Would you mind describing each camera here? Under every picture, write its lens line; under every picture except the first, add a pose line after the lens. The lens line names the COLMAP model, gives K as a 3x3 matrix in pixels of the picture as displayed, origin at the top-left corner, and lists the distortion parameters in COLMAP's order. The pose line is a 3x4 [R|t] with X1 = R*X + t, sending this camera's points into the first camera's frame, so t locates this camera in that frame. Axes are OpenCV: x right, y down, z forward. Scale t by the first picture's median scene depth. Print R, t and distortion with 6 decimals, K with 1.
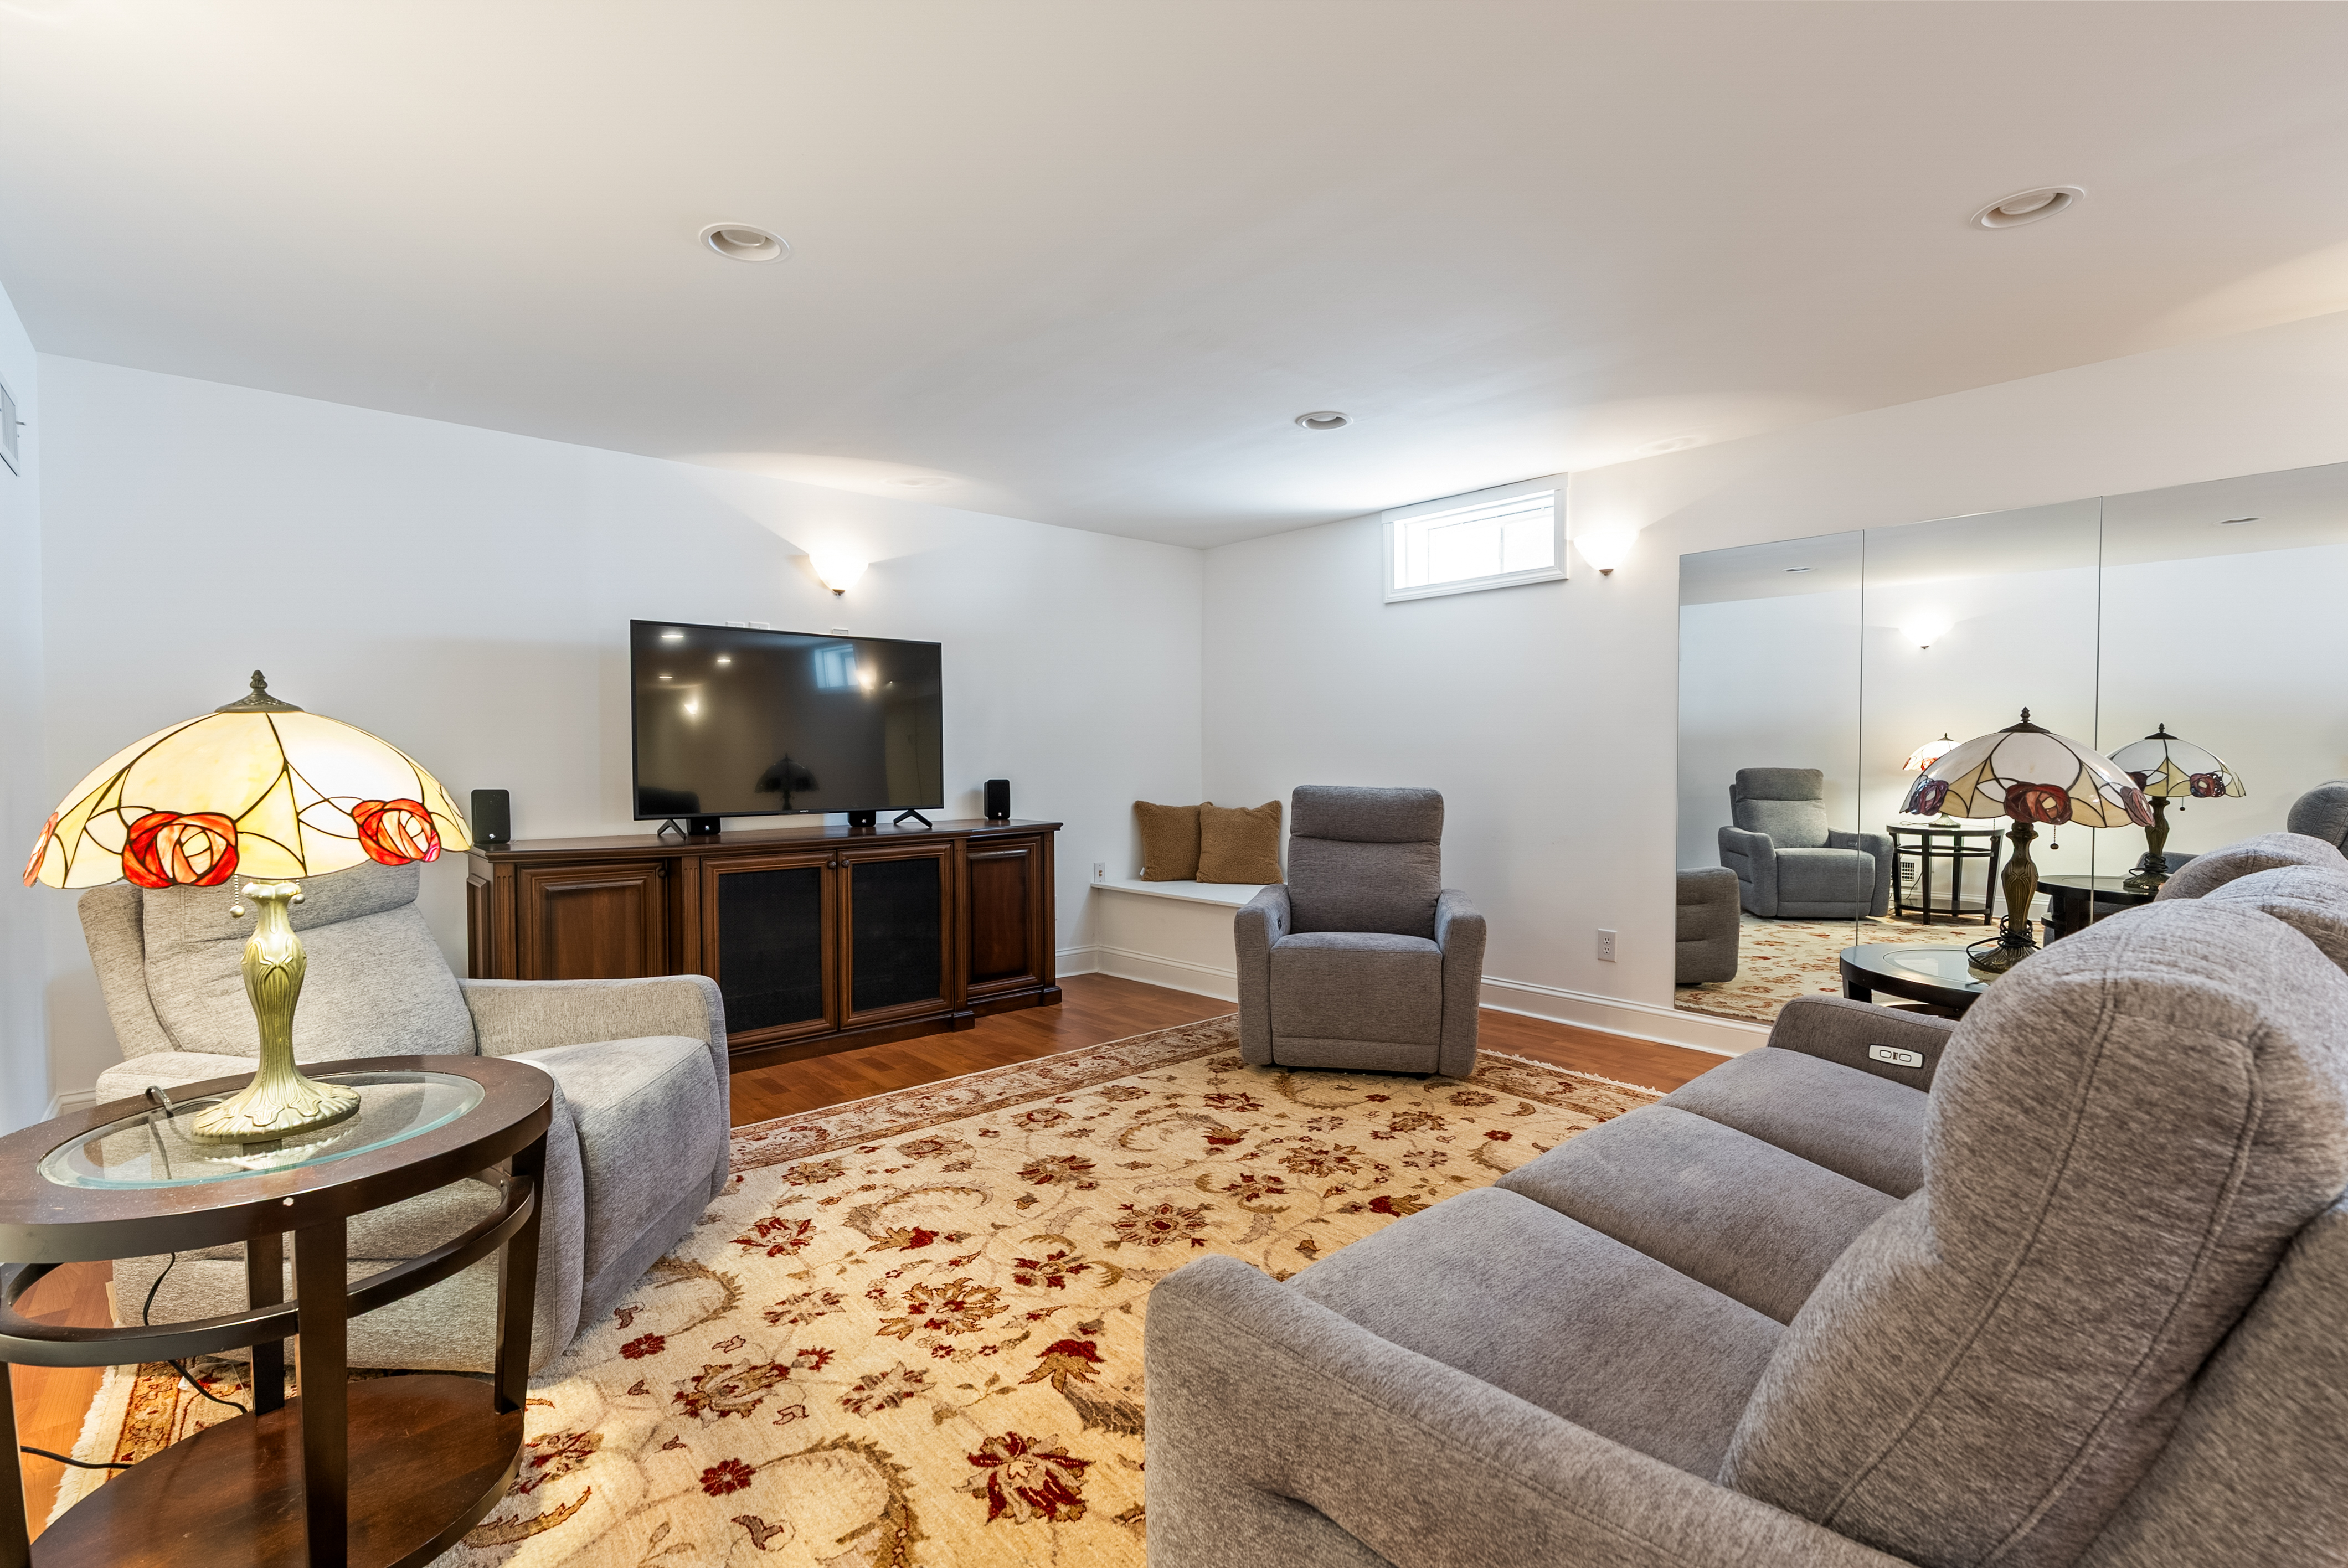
lens RADIAL K [[1077.3, 0, 1172.6], [0, 1077.3, 789.7], [0, 0, 1]] dist [-0.005022, 0.002675]
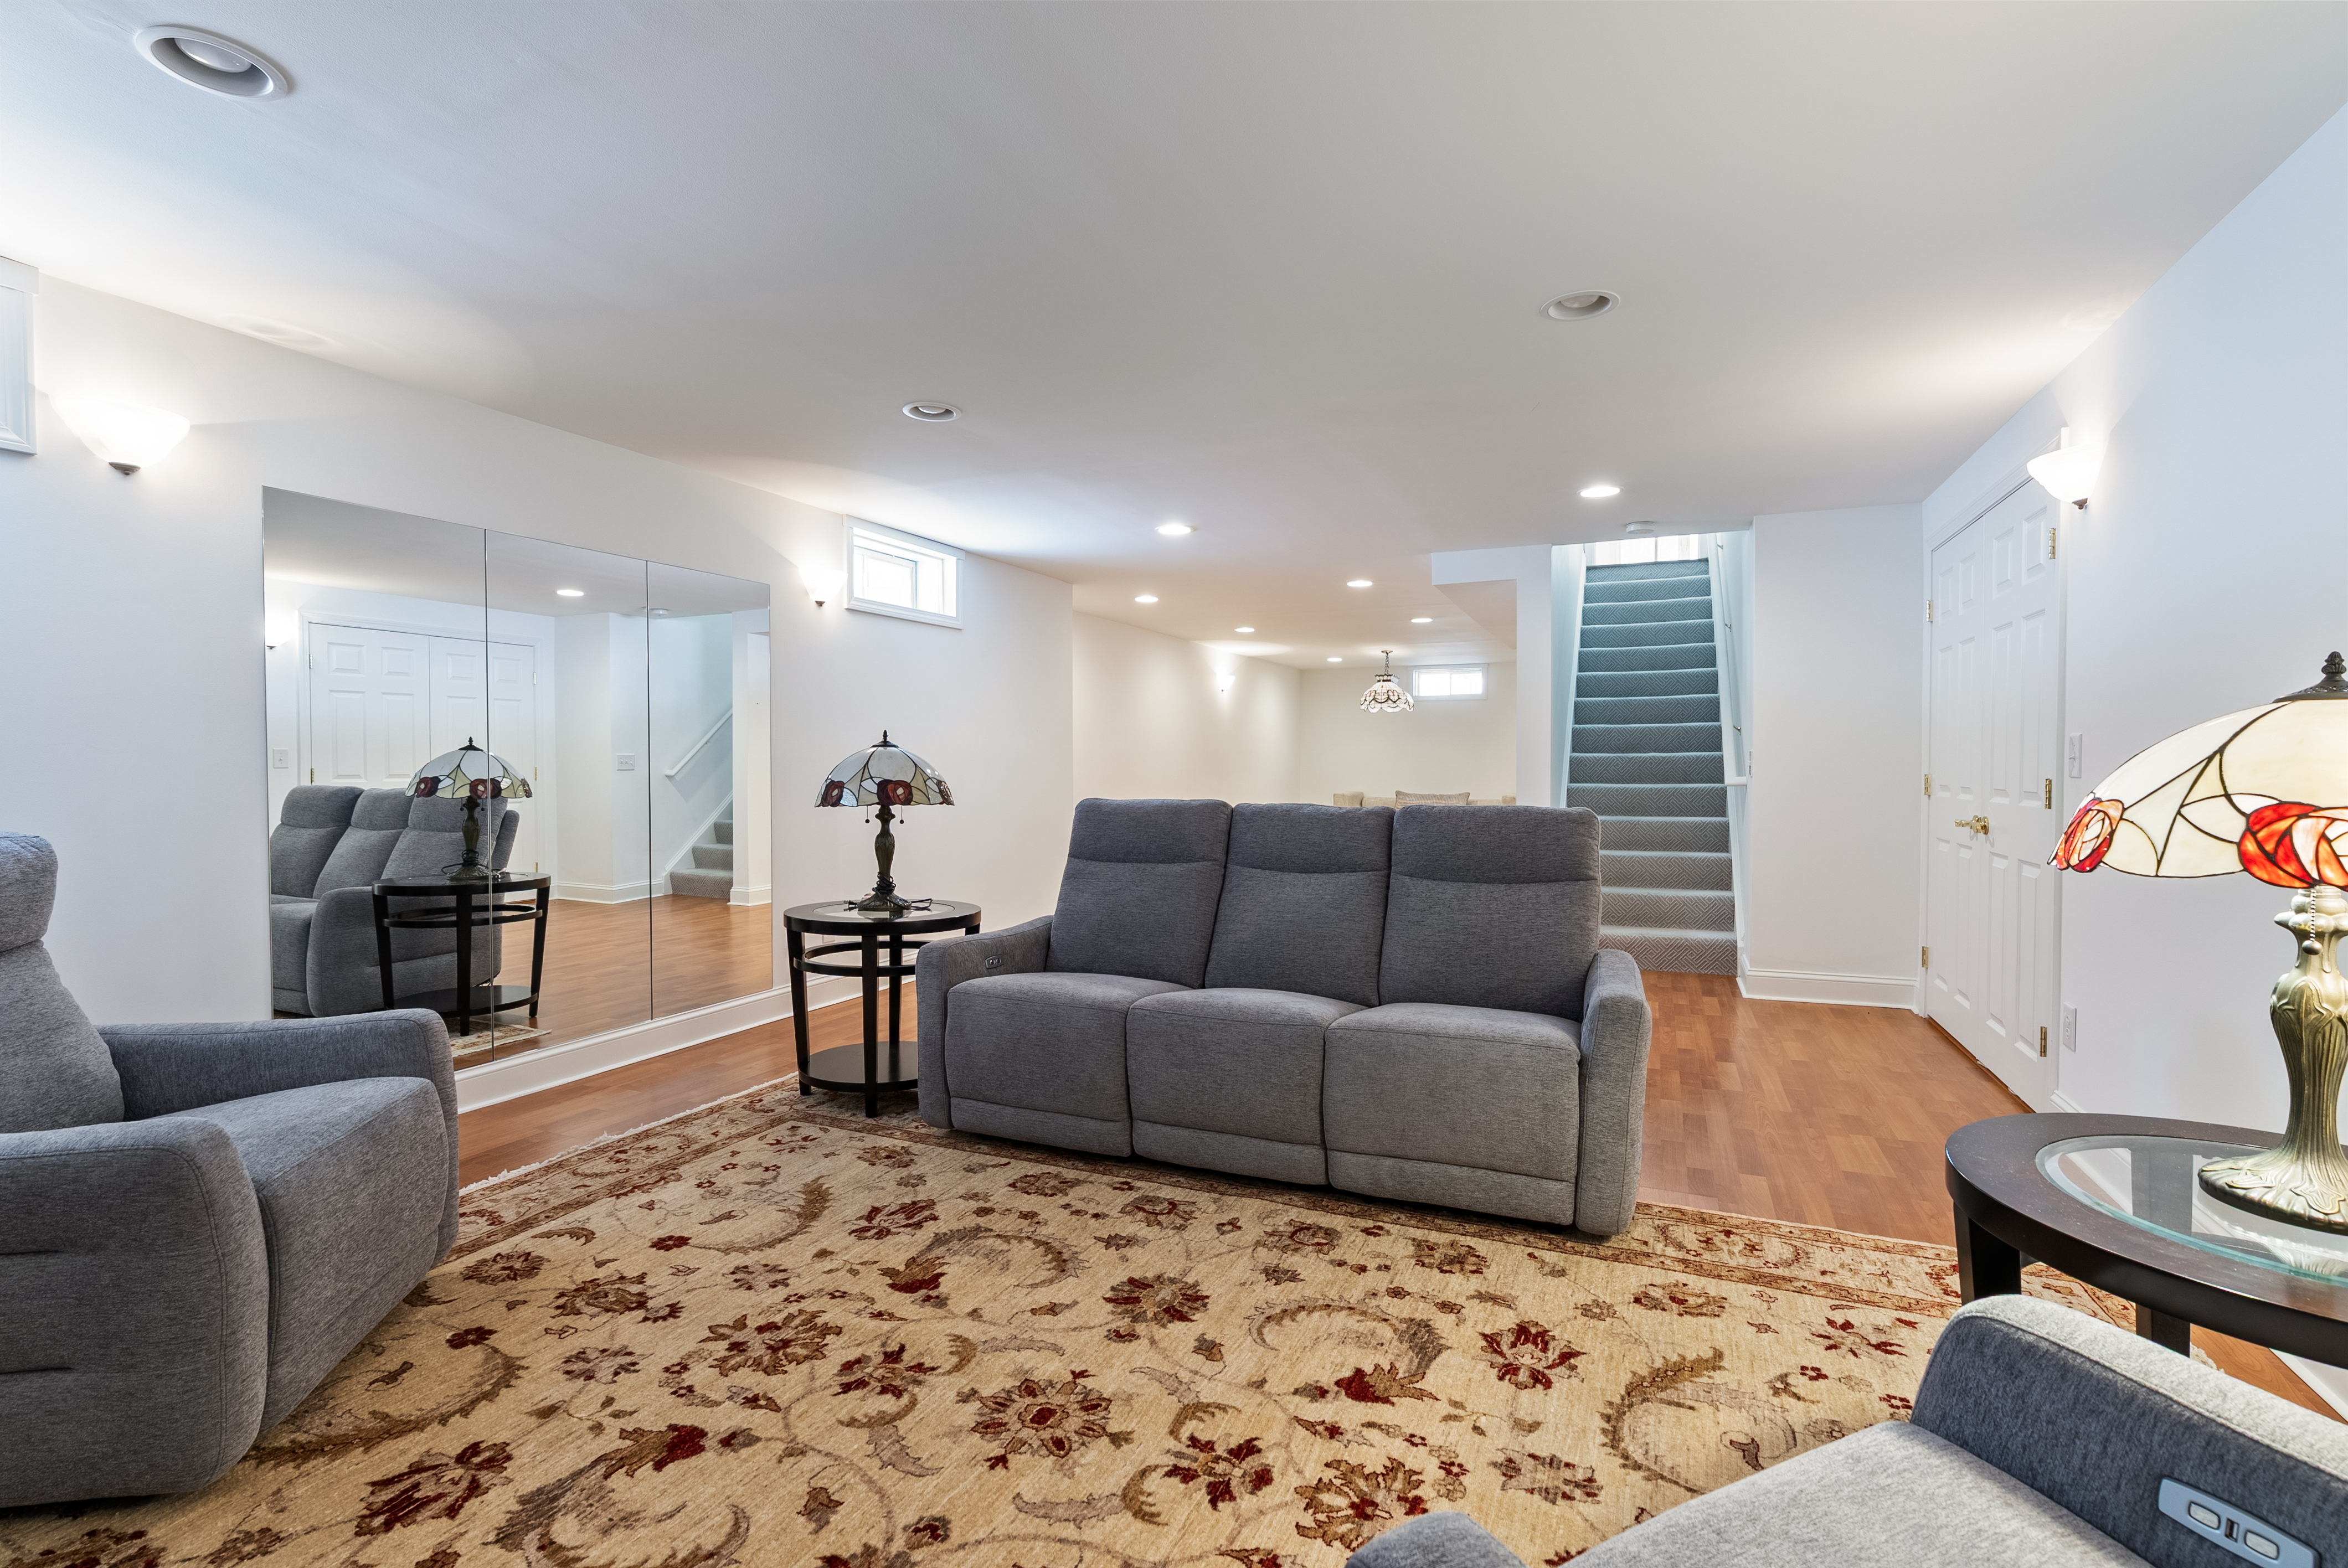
lens RADIAL K [[1077.3, 0, 1169.9], [0, 1077.3, 769.6], [0, 0, 1]] dist [-0.005022, 0.002675]
pose [[-0.418569, -0.004656, 0.908173, -0.661058], [0.031218, 0.999322, 0.019512, -0.034849], [-0.907648, 0.036518, -0.418140, 1.149176]]
